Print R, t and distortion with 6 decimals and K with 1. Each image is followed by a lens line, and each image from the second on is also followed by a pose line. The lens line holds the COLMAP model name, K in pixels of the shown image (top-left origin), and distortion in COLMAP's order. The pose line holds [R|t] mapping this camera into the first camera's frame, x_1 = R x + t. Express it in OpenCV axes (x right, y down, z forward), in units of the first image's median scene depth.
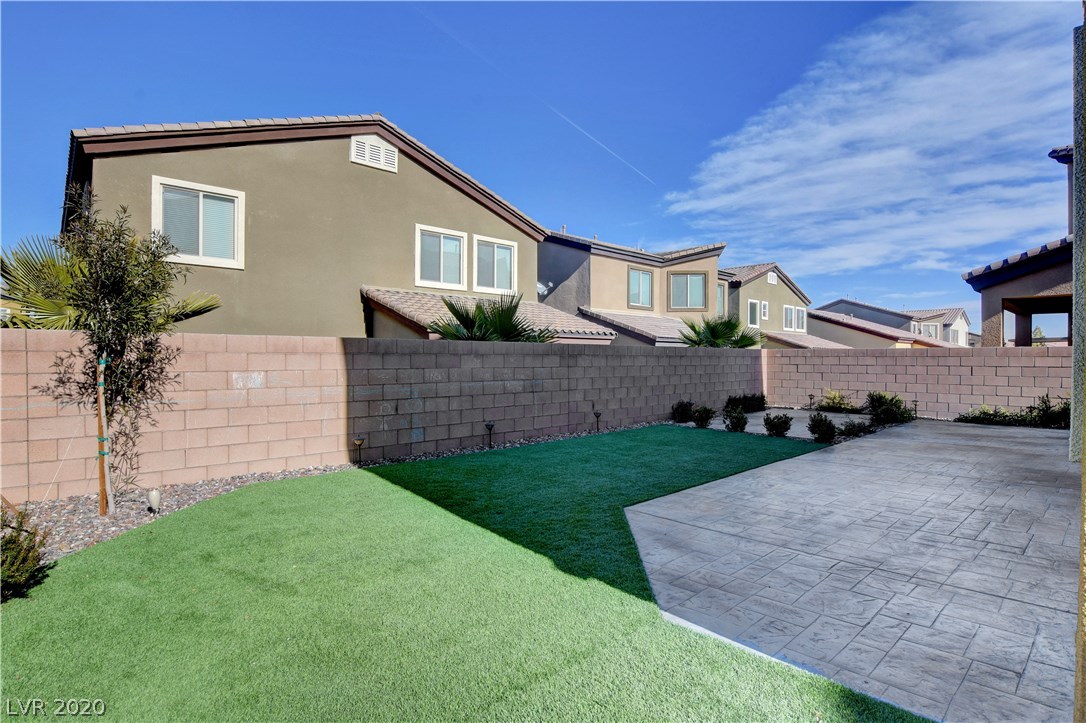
lens RADIAL K [[547.8, 0, 544.3], [0, 547.8, 358.0], [0, 0, 1]] dist [-0.028304, 0.000203]
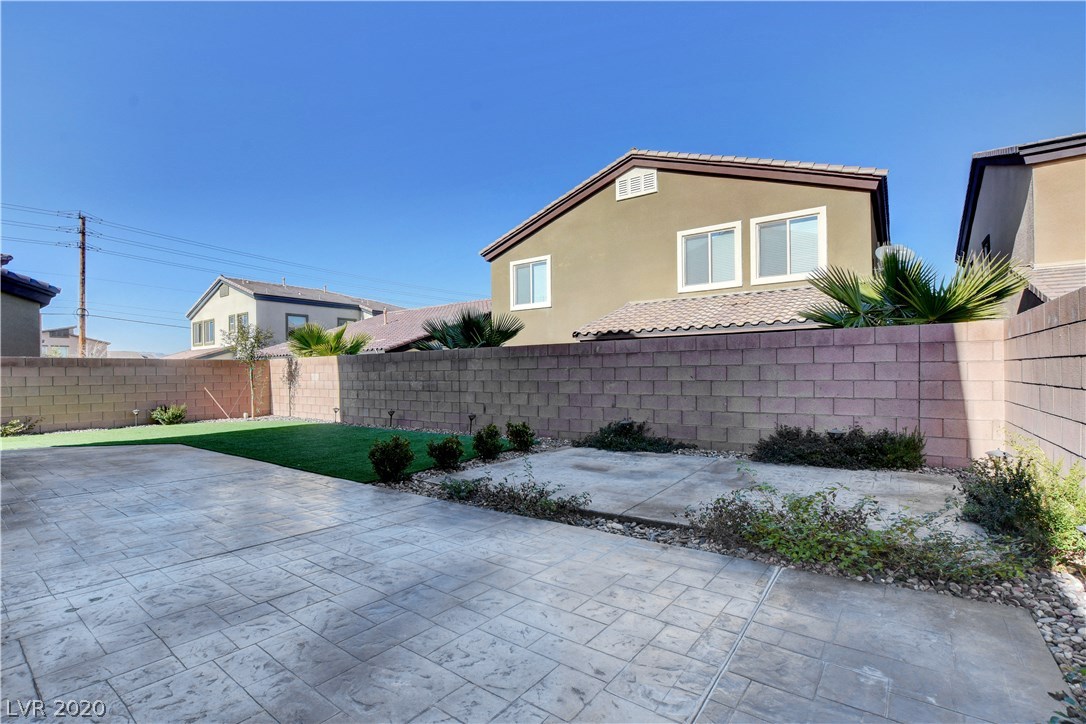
lens RADIAL K [[486.6, 0, 545.0], [0, 486.6, 373.3], [0, 0, 1]] dist [-0.030016, 0.003921]
pose [[0.204112, 0.000706, -0.978947, 0.762319], [0.014697, 0.999885, 0.003786, 0.015264], [0.978837, -0.015160, 0.204078, 0.715769]]
